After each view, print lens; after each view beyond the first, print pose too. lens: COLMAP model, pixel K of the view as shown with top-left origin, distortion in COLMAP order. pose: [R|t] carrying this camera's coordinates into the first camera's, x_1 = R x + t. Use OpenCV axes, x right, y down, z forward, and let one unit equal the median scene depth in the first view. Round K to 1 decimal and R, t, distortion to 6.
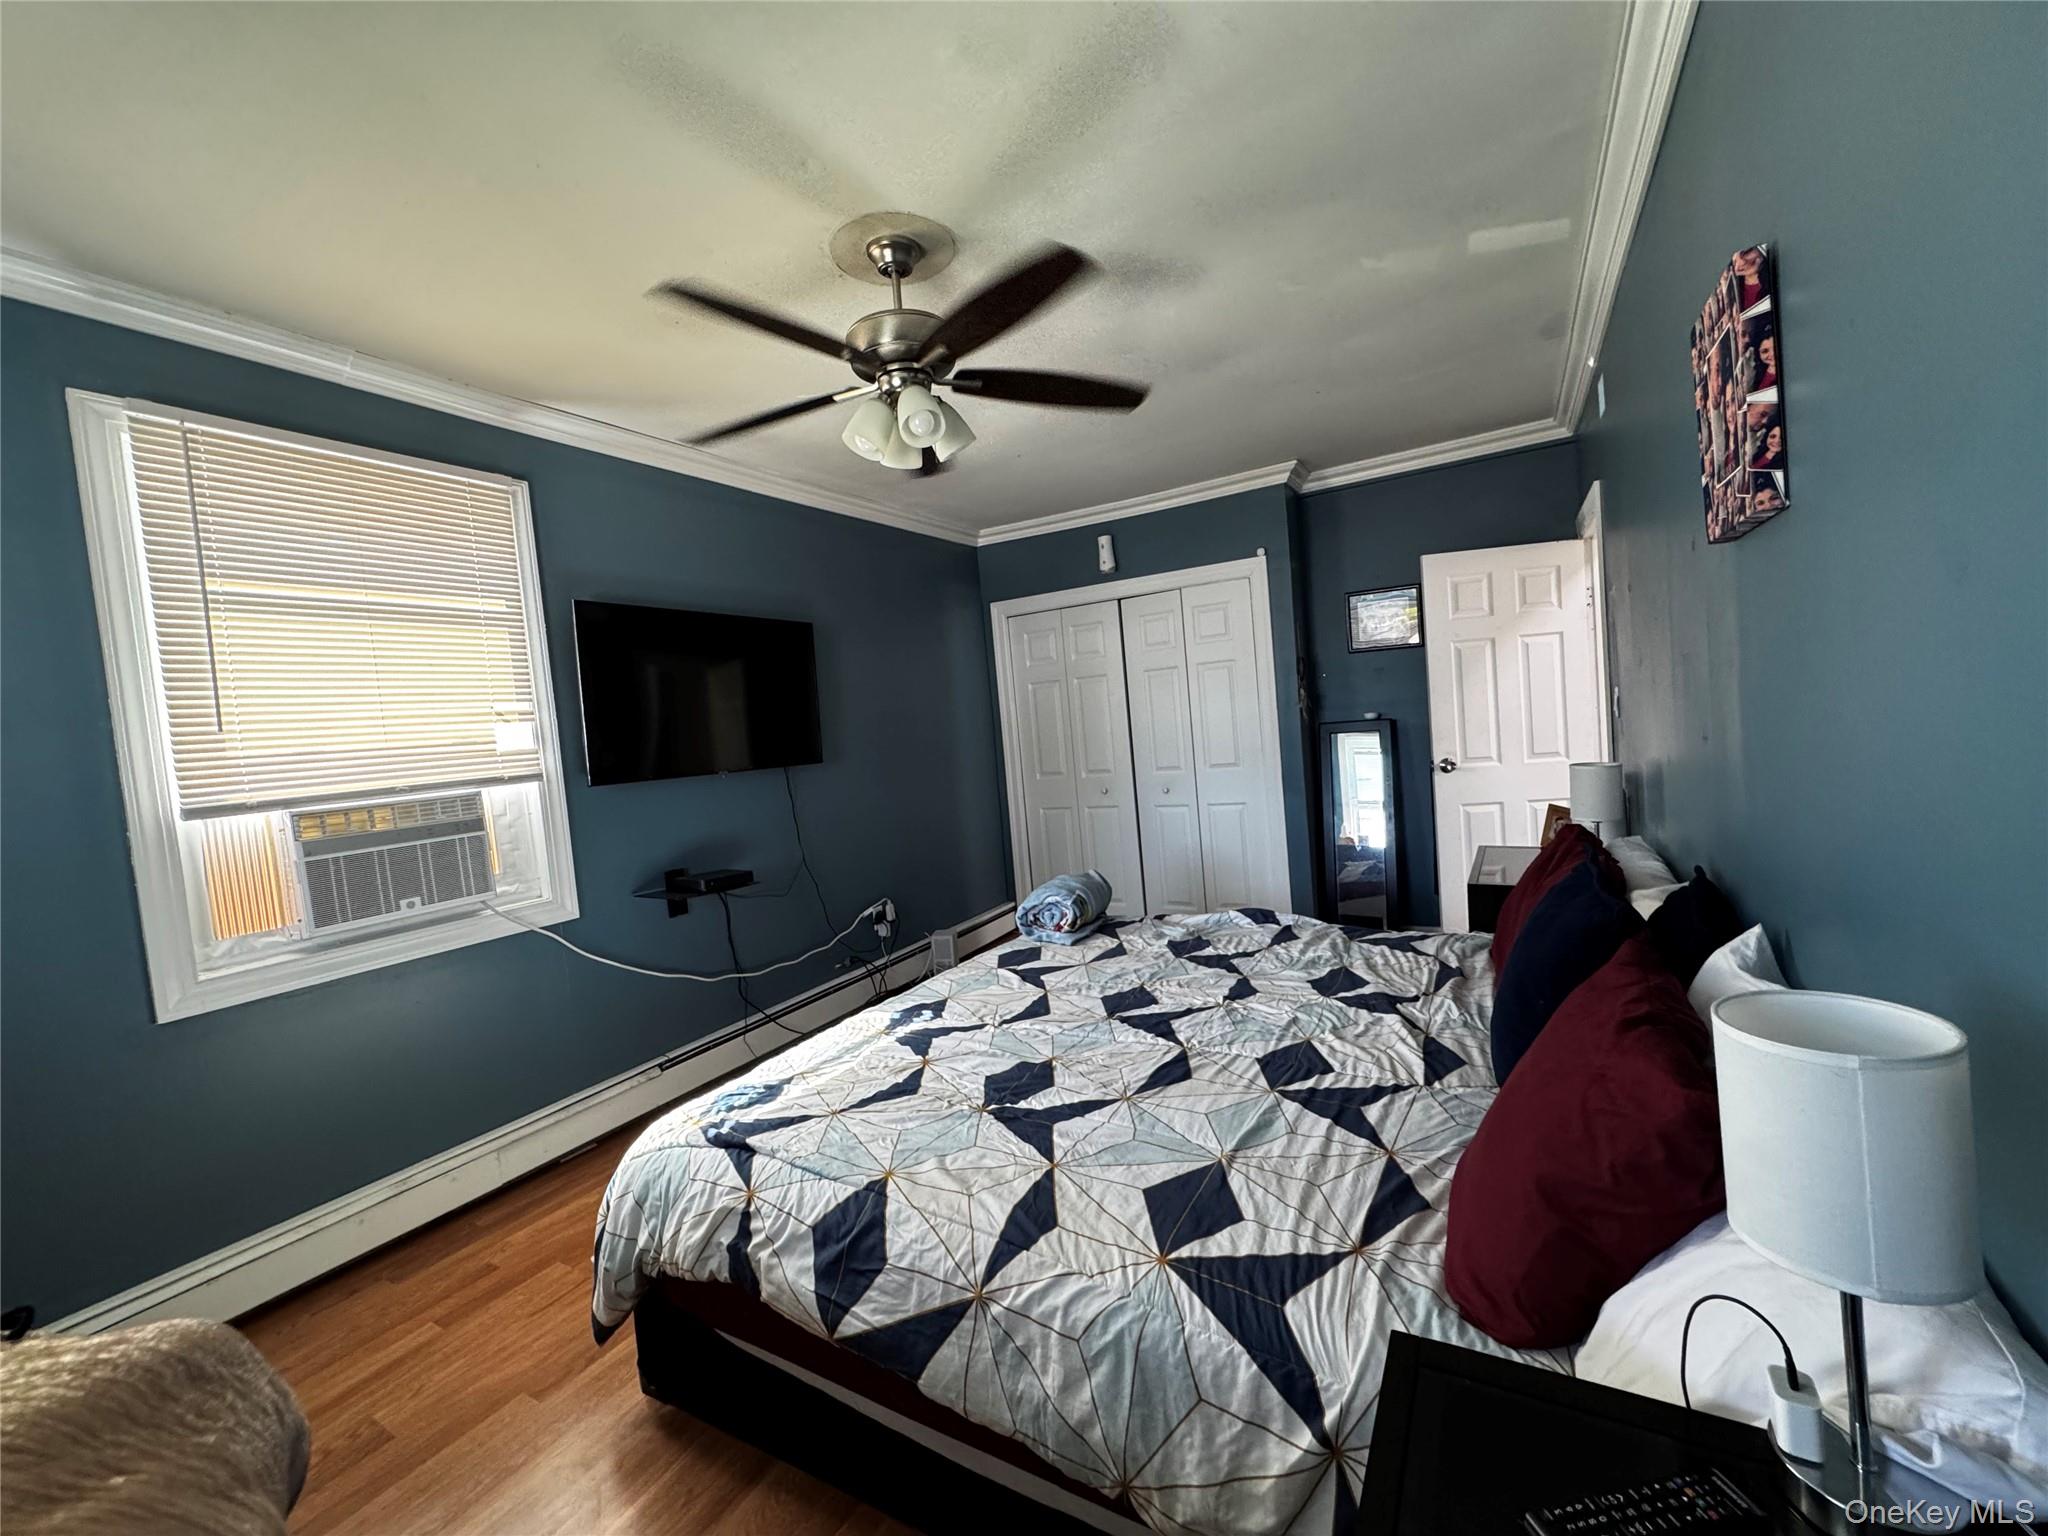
lens RADIAL K [[823.0, 0, 1022.6], [0, 823.0, 769.3], [0, 0, 1]] dist [-0.003280, -0.000170]
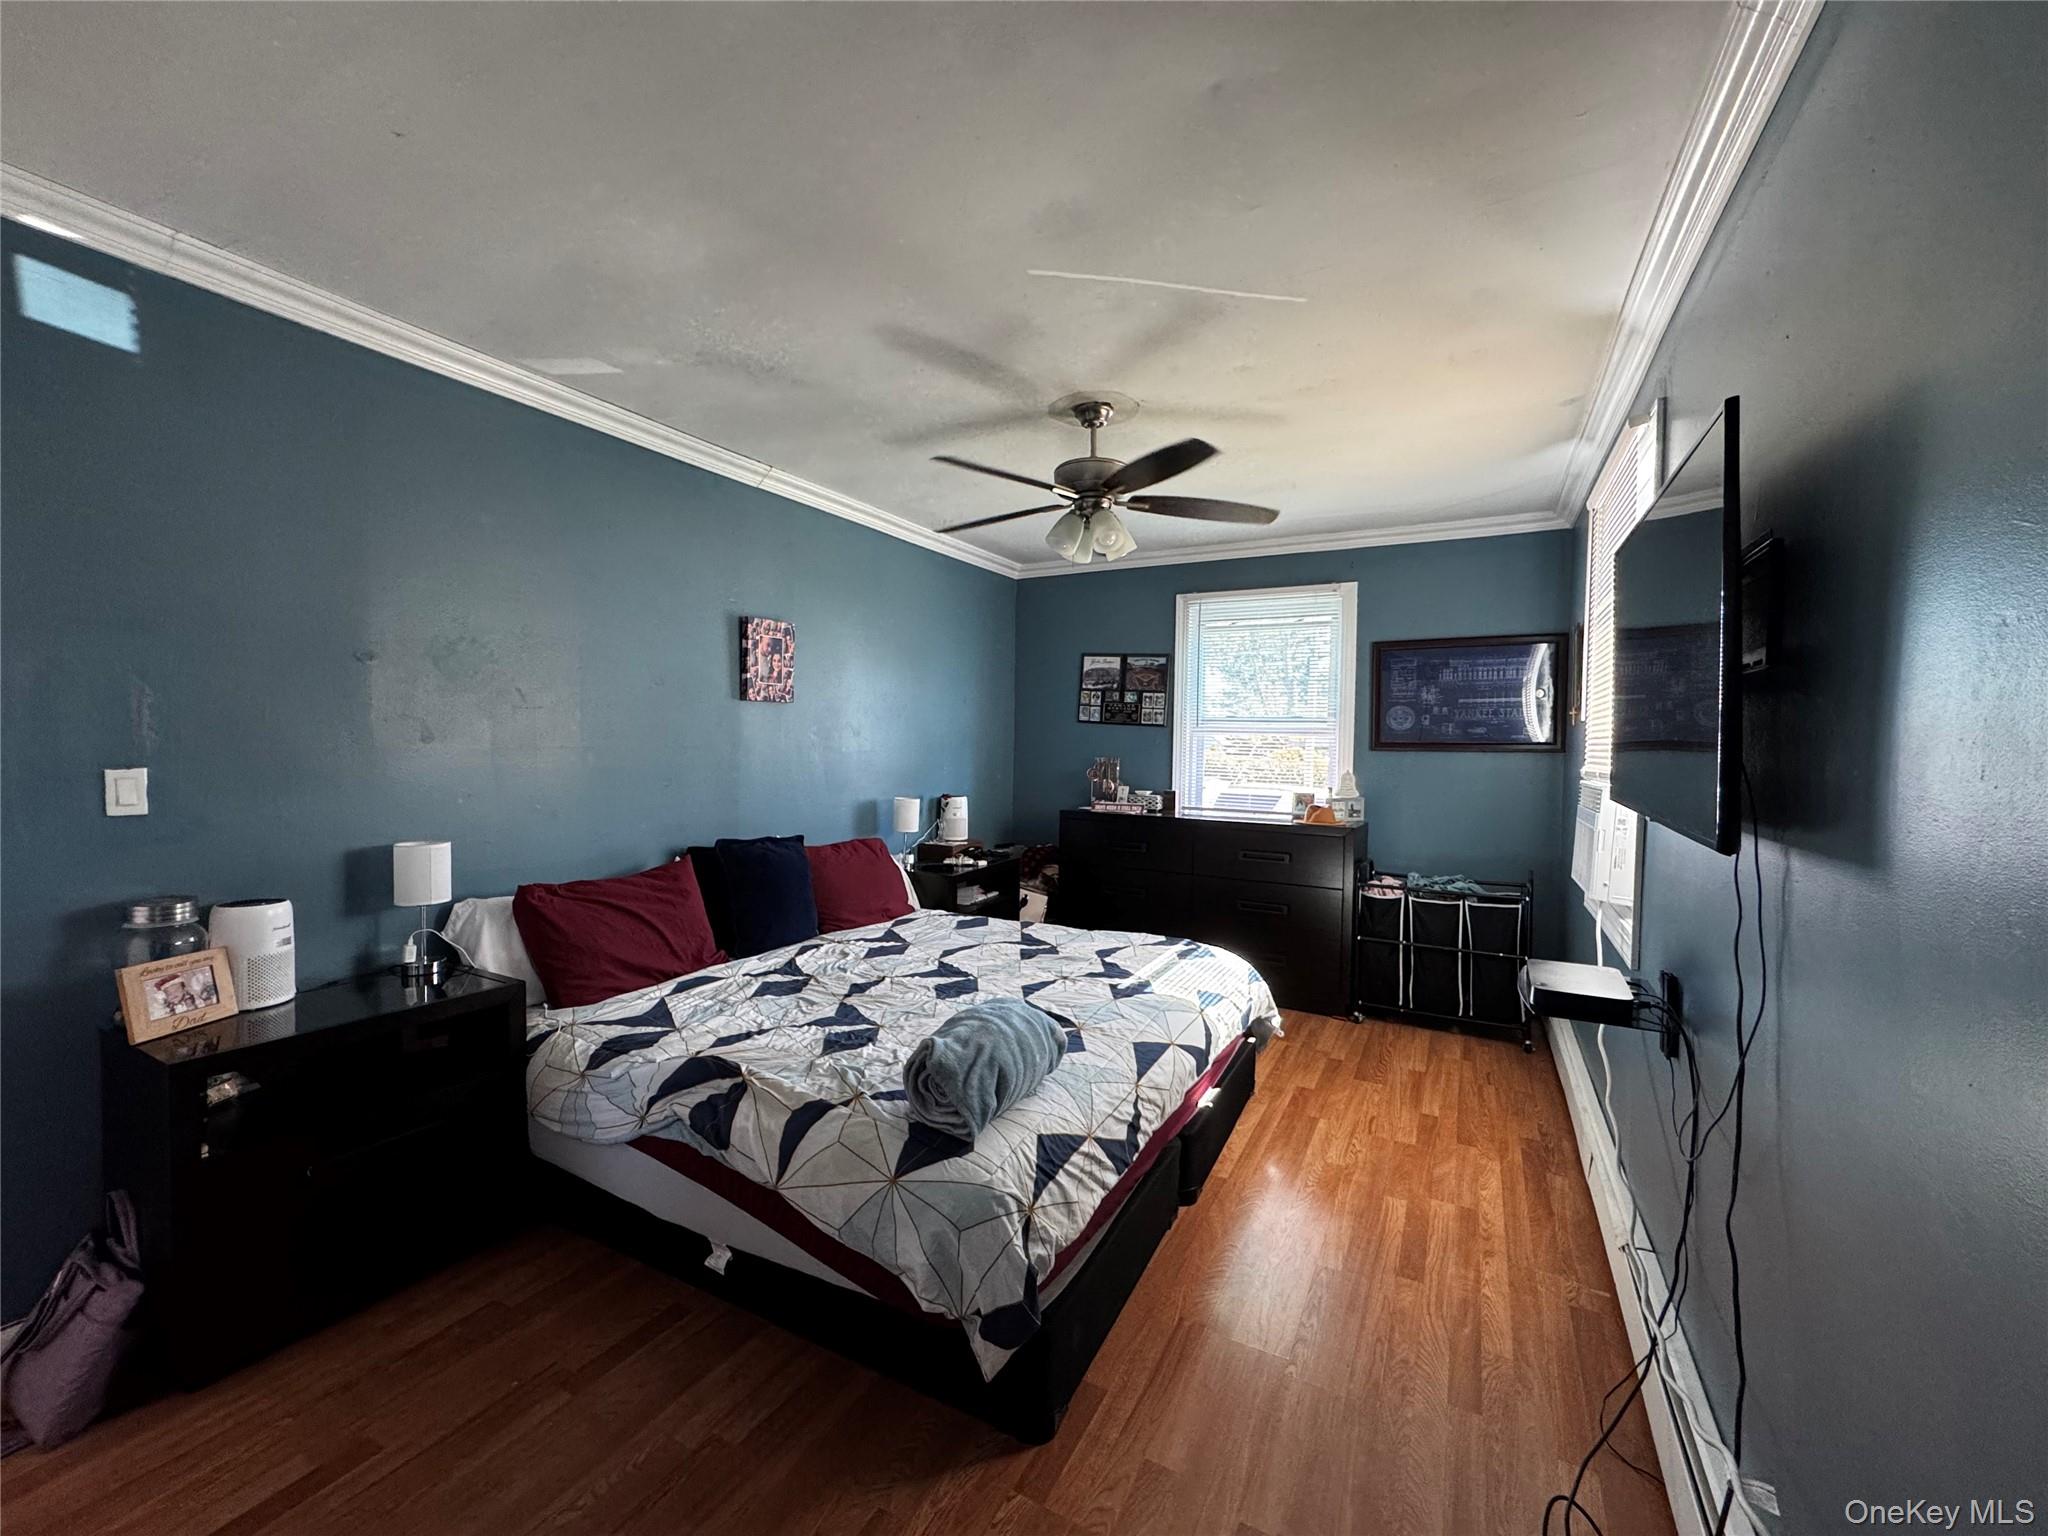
lens RADIAL K [[823.0, 0, 1023.3], [0, 823.0, 764.5], [0, 0, 1]] dist [-0.003280, -0.000170]
pose [[-0.997043, 0.074329, -0.019480, 0.029537], [0.072654, 0.994464, 0.075919, -0.135648], [0.025015, 0.074279, -0.996924, 2.258456]]
